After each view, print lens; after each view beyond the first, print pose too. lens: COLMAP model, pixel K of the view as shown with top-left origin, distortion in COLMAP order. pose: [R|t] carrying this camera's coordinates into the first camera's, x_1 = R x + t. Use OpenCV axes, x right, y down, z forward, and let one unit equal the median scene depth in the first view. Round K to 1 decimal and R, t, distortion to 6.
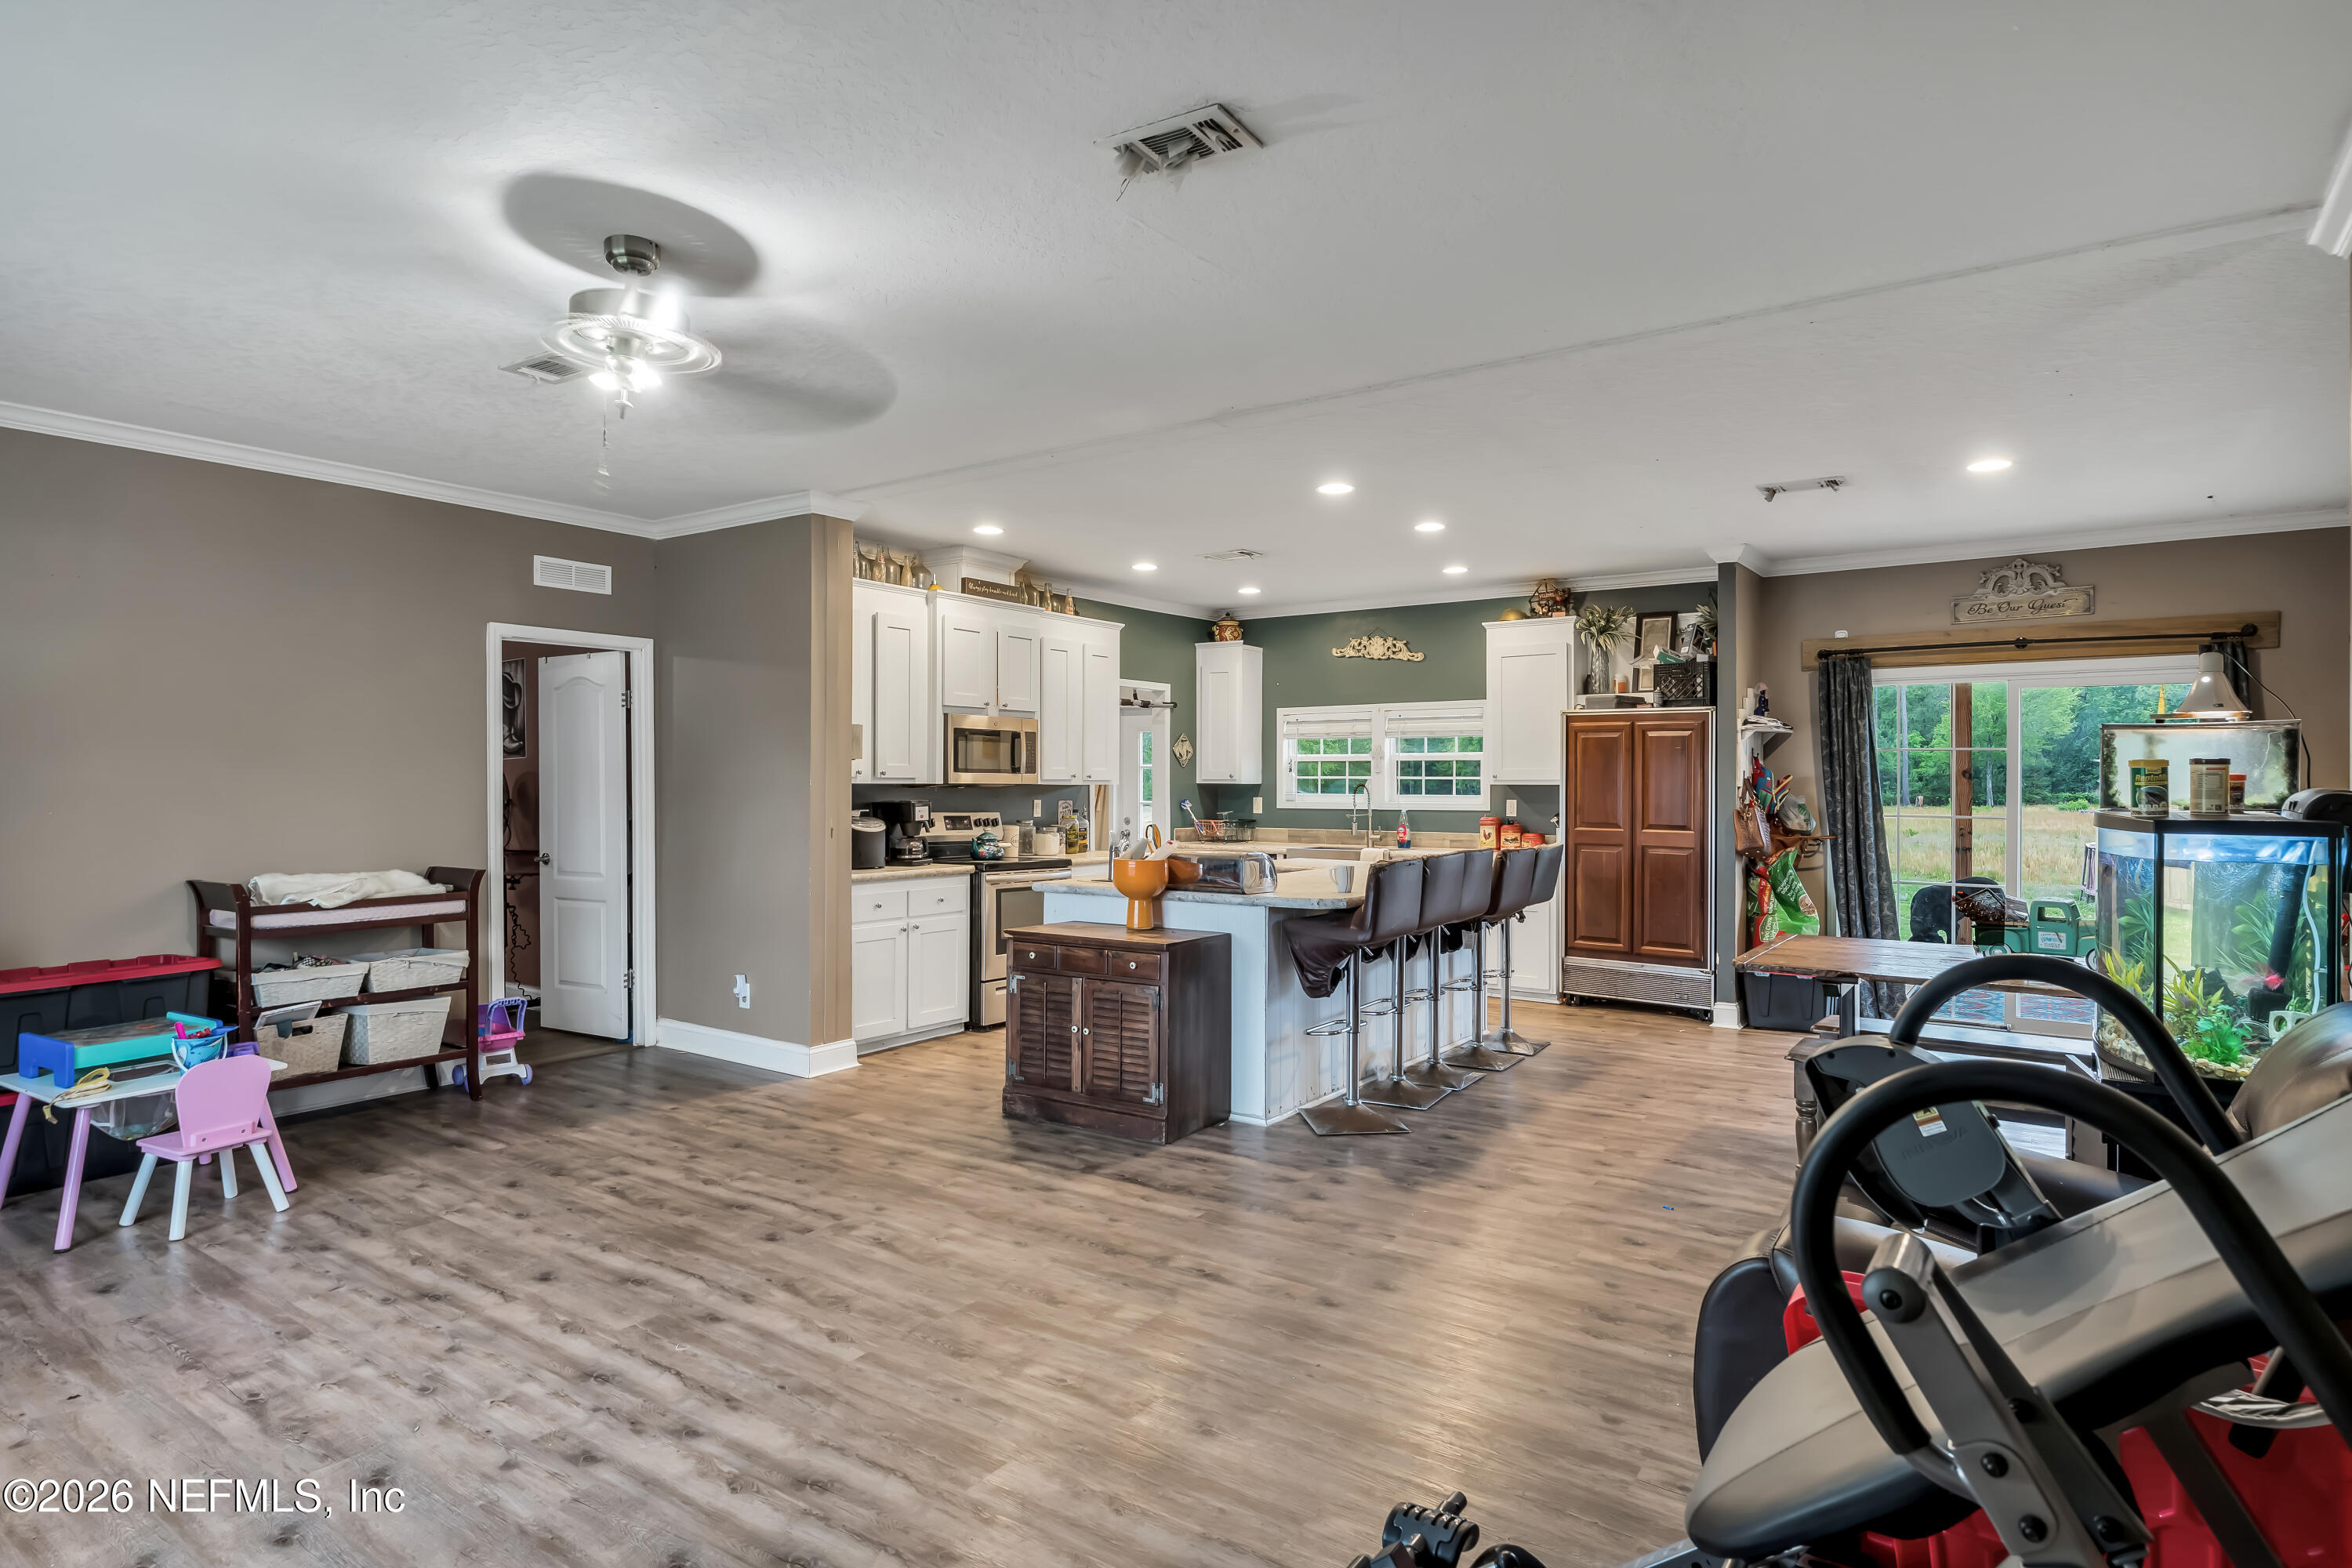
lens RADIAL K [[1311.6, 0, 1176.0], [0, 1311.6, 784.0], [0, 0, 1]] dist [-0.001889, -0.000163]
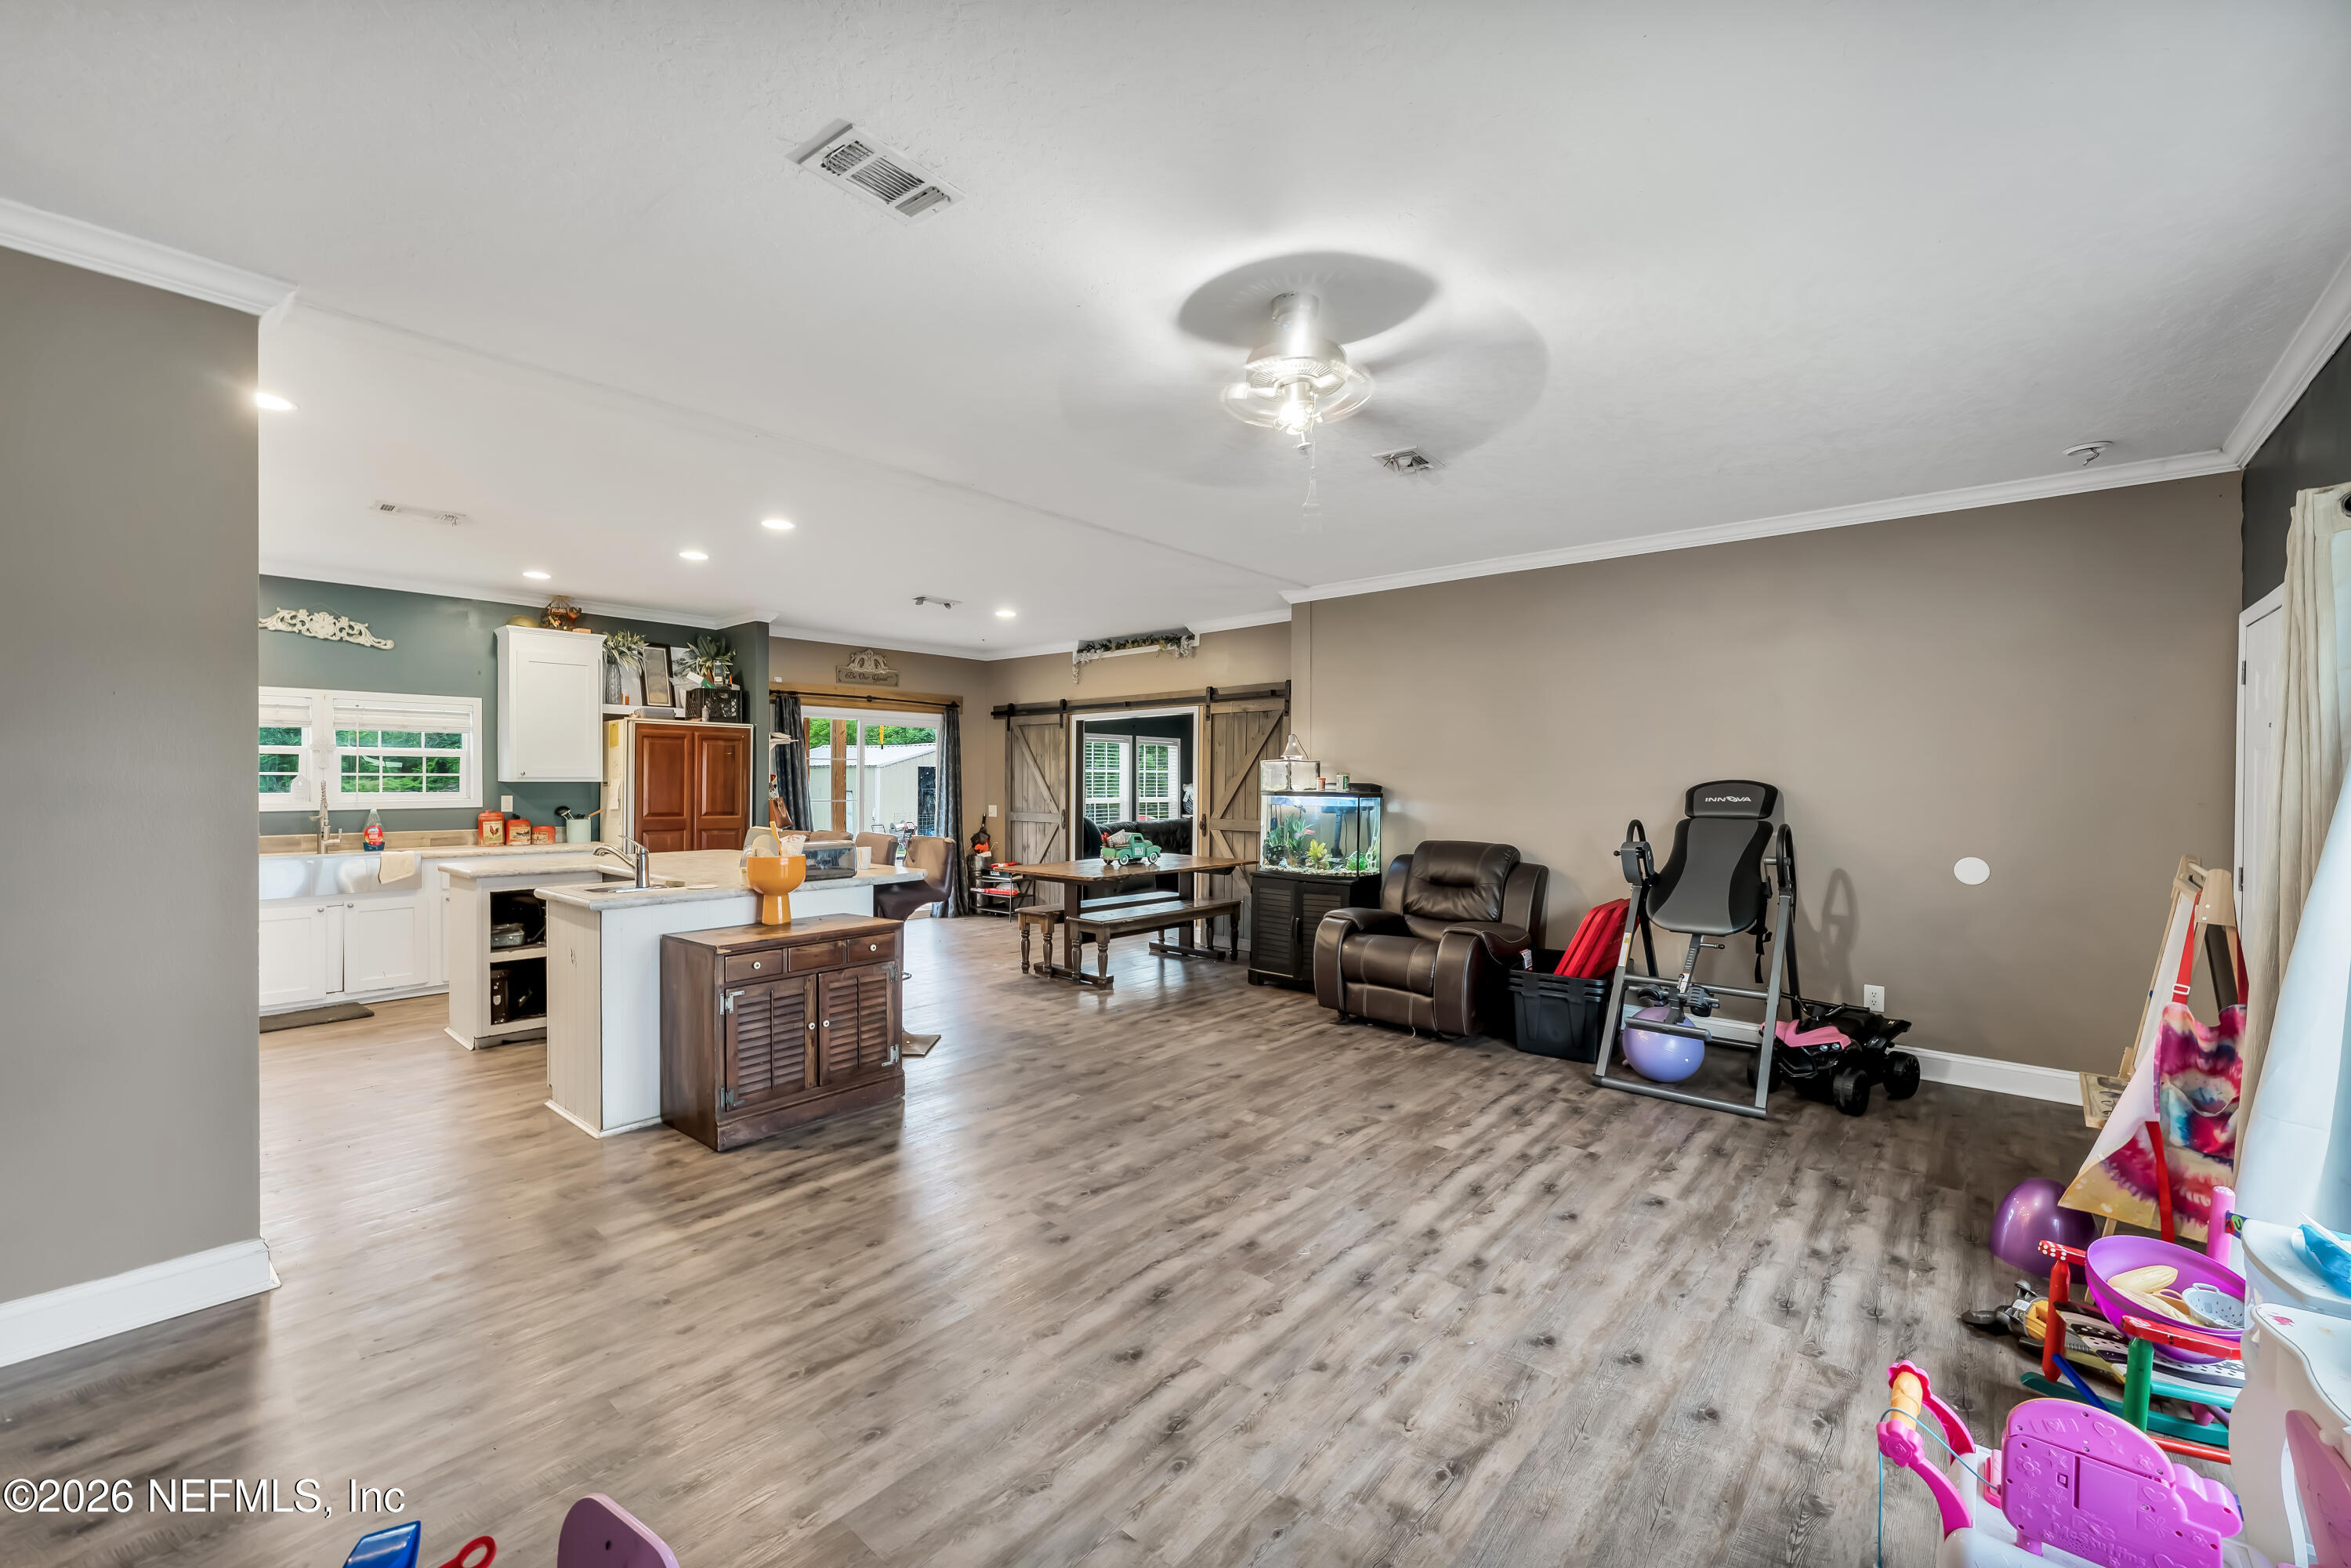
lens RADIAL K [[991.2, 0, 1175.5], [0, 991.2, 784.0], [0, 0, 1]] dist [-0.000741, -0.000013]
pose [[0.059506, -0.005314, 0.998214, -1.140862], [-0.000008, 0.999986, 0.005324, -0.003903], [-0.998228, -0.000325, 0.059505, 0.941481]]
